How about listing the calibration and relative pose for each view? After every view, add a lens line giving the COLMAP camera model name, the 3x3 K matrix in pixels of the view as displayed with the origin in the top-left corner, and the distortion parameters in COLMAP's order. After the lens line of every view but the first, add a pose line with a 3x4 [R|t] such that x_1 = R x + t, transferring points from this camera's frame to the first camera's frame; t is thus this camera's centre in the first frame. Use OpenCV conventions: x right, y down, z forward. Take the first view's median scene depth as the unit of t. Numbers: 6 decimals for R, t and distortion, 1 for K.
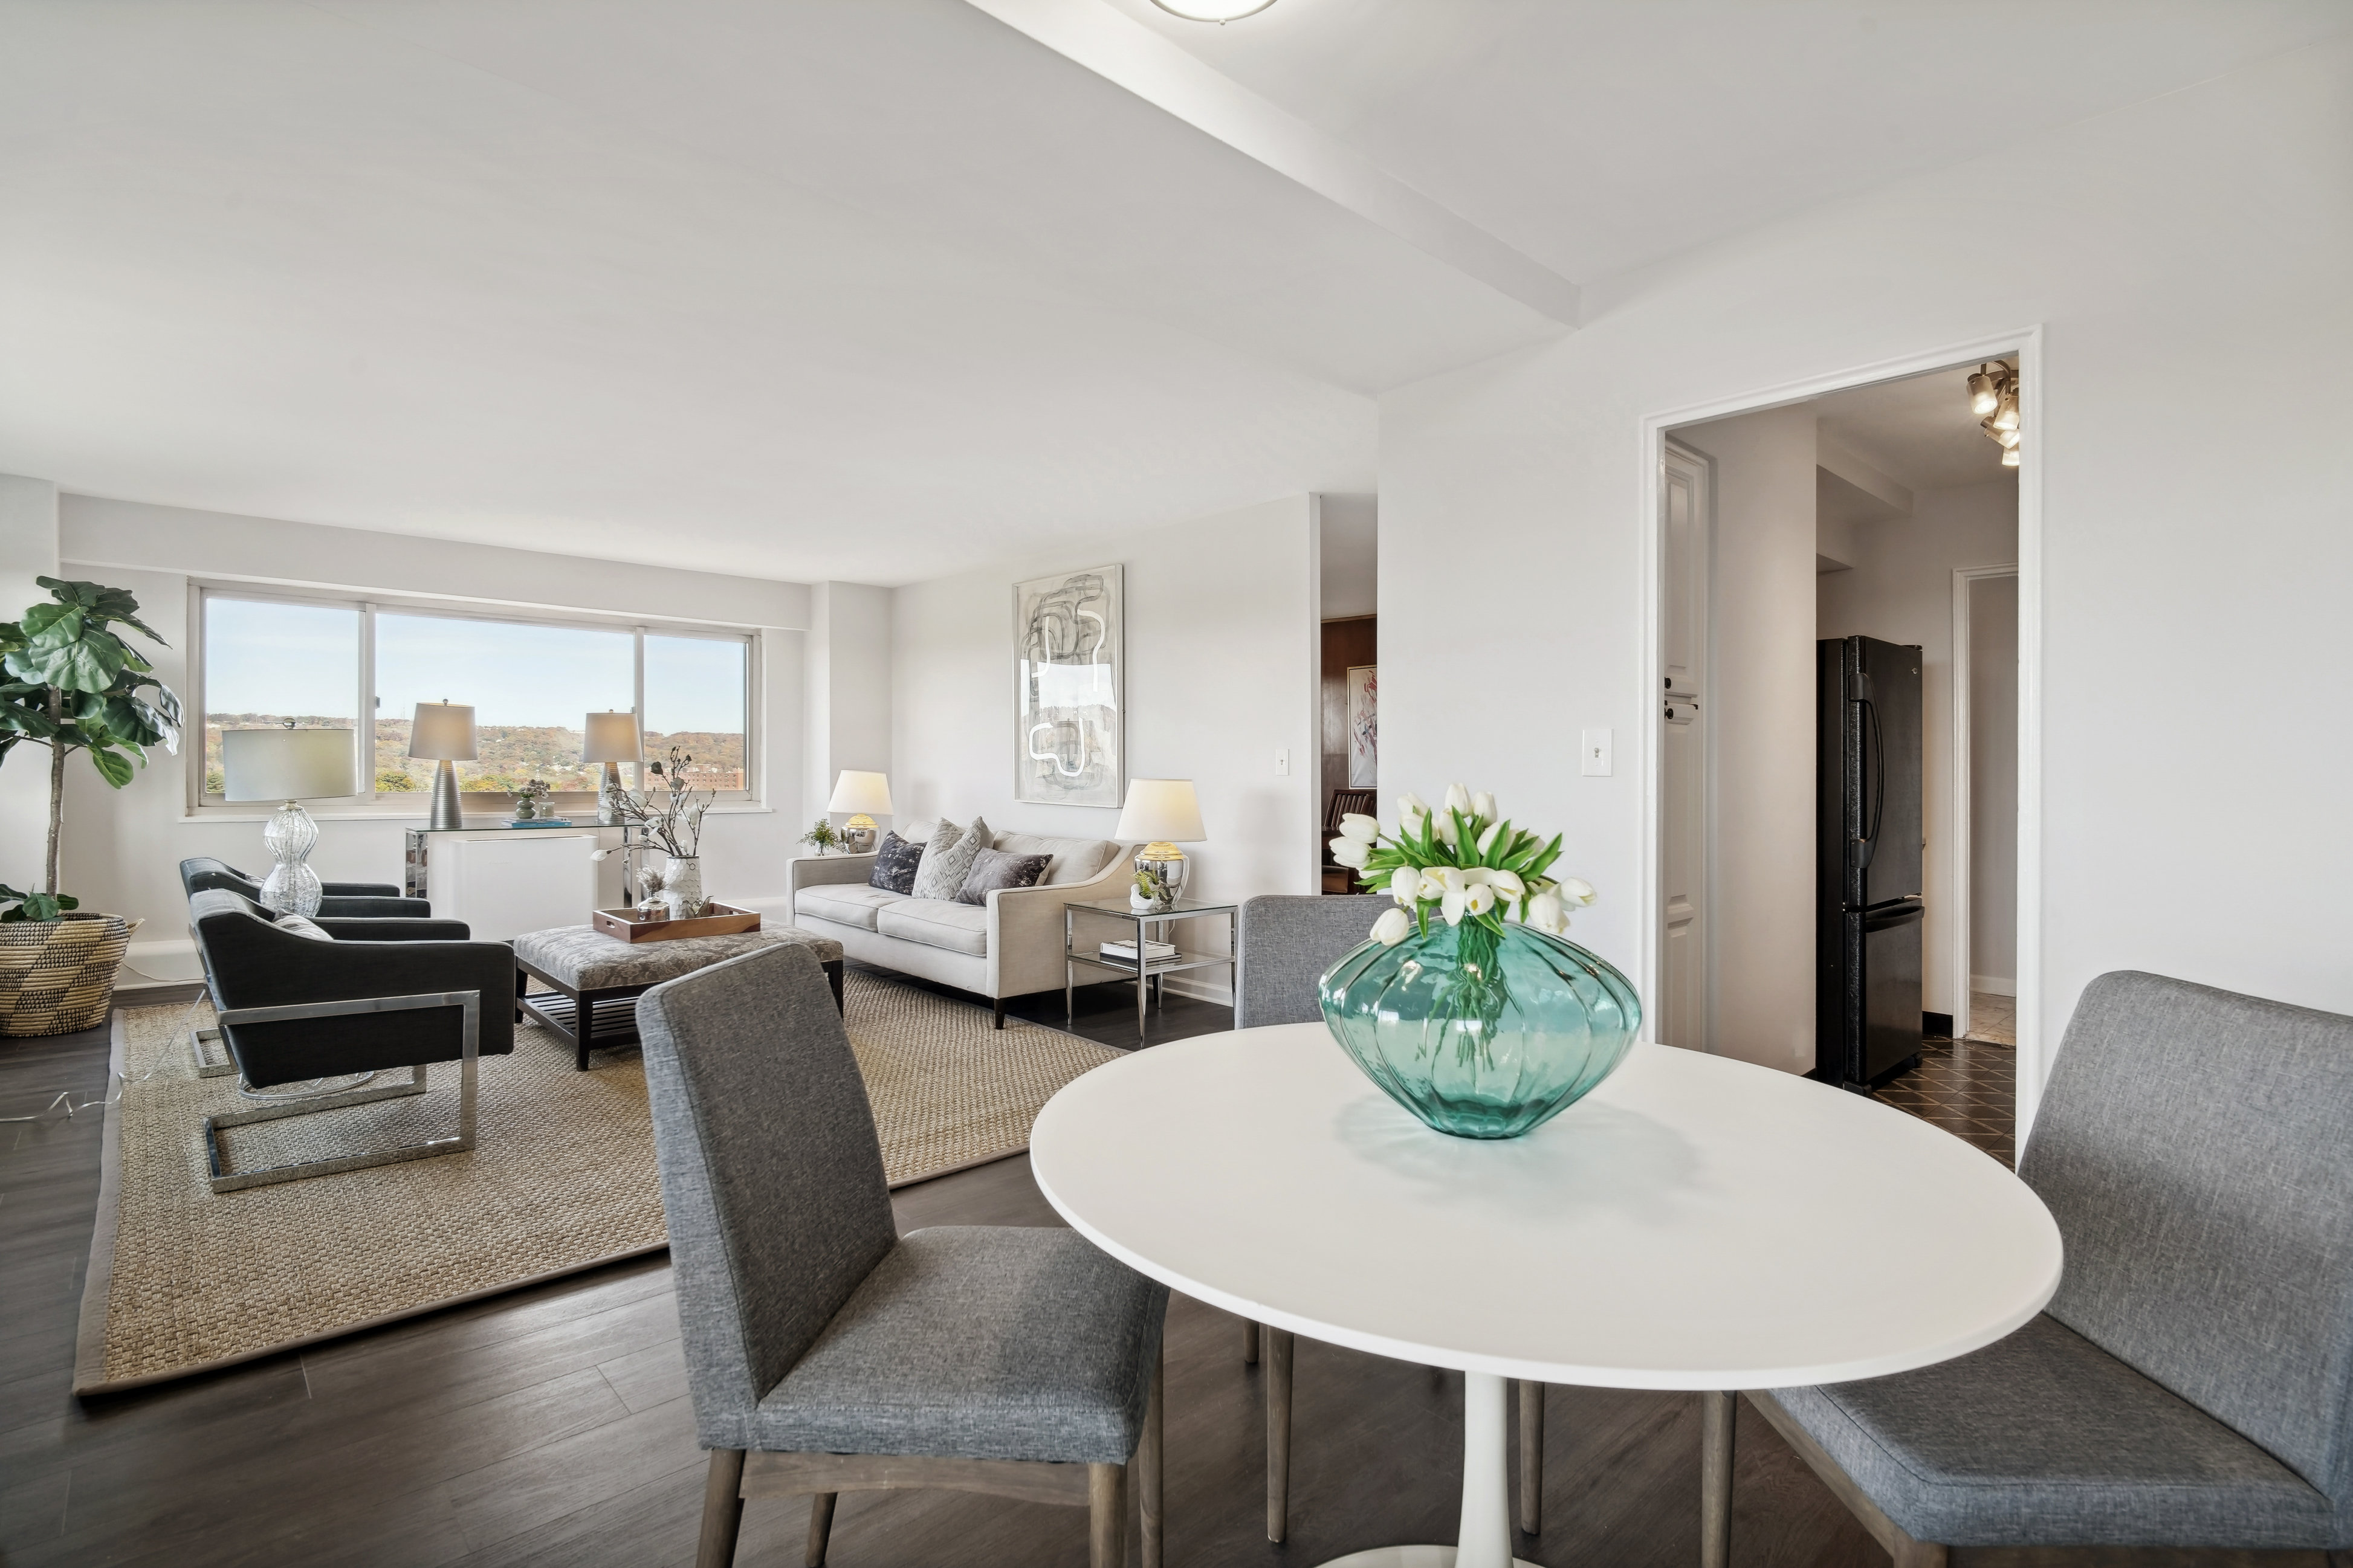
lens RADIAL K [[1127.6, 0, 1179.4], [0, 1127.6, 806.8], [0, 0, 1]] dist [0.004506, -0.002327]
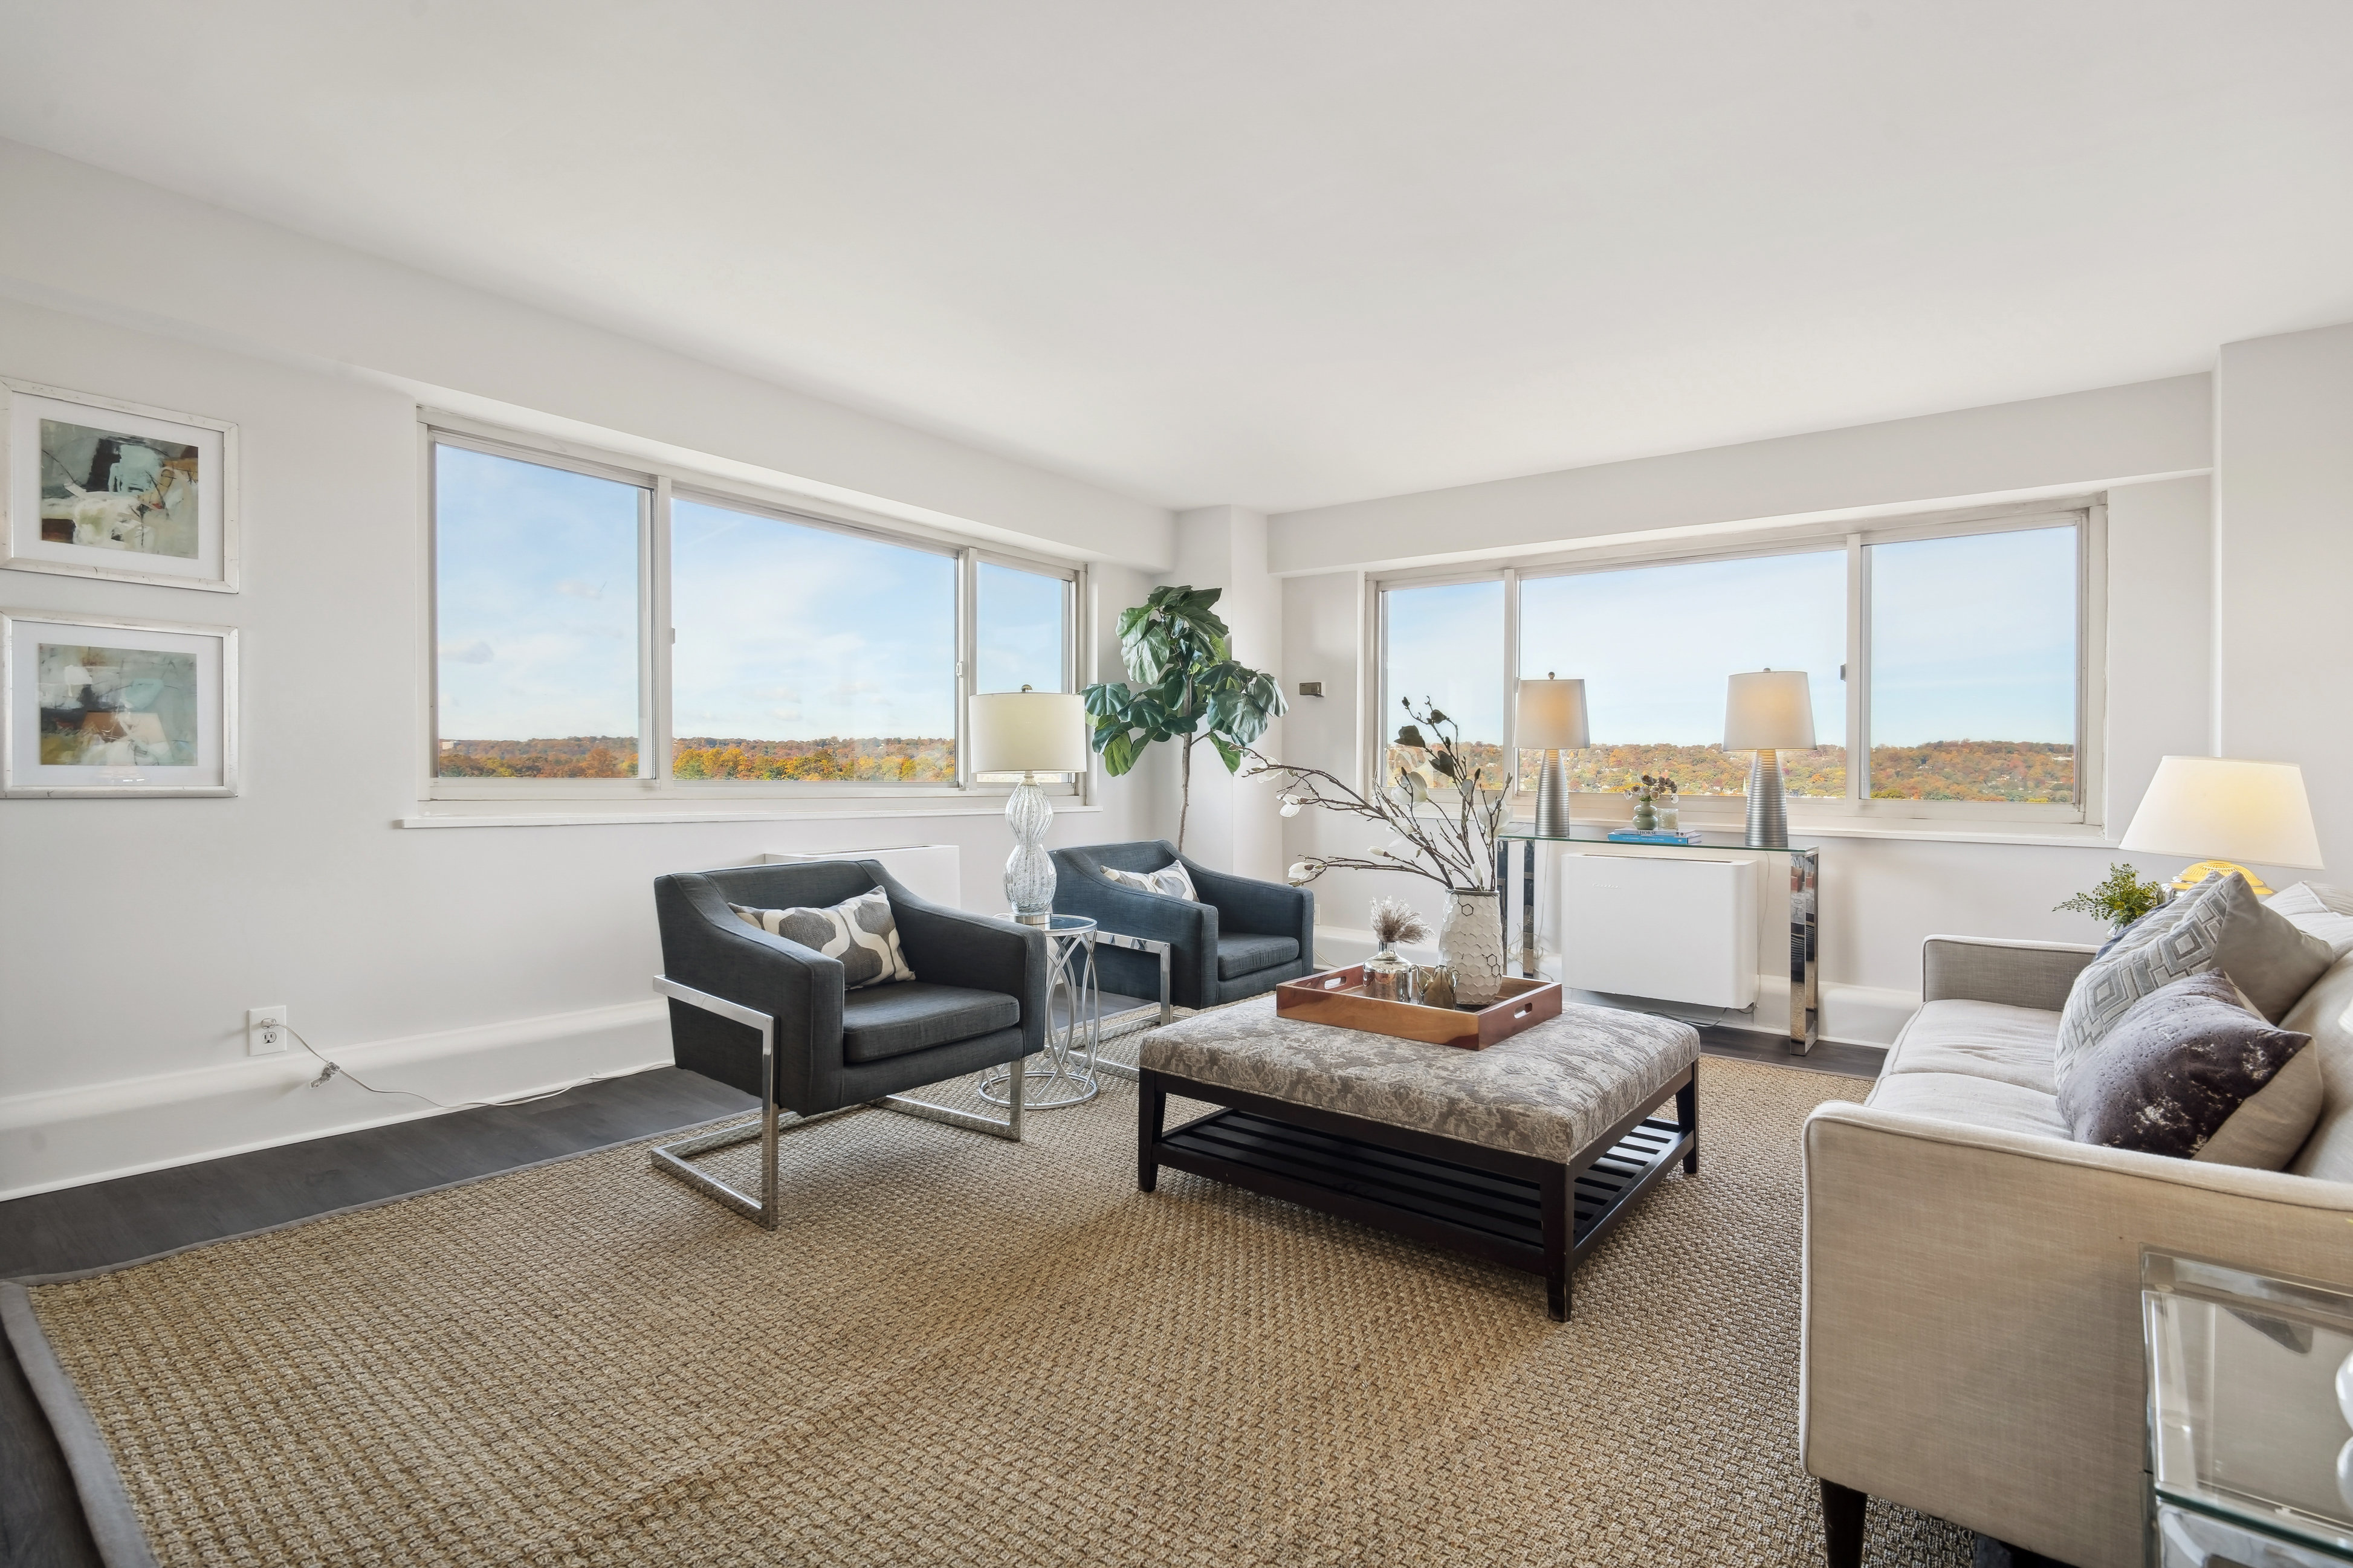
lens RADIAL K [[1127.6, 0, 1162.3], [0, 1127.6, 780.6], [0, 0, 1]] dist [0.004506, -0.002327]
pose [[0.158318, -0.000712, -0.987388, 0.086893], [-0.048109, 0.998806, -0.008434, -0.000090], [0.986215, 0.048837, 0.158095, 0.613728]]
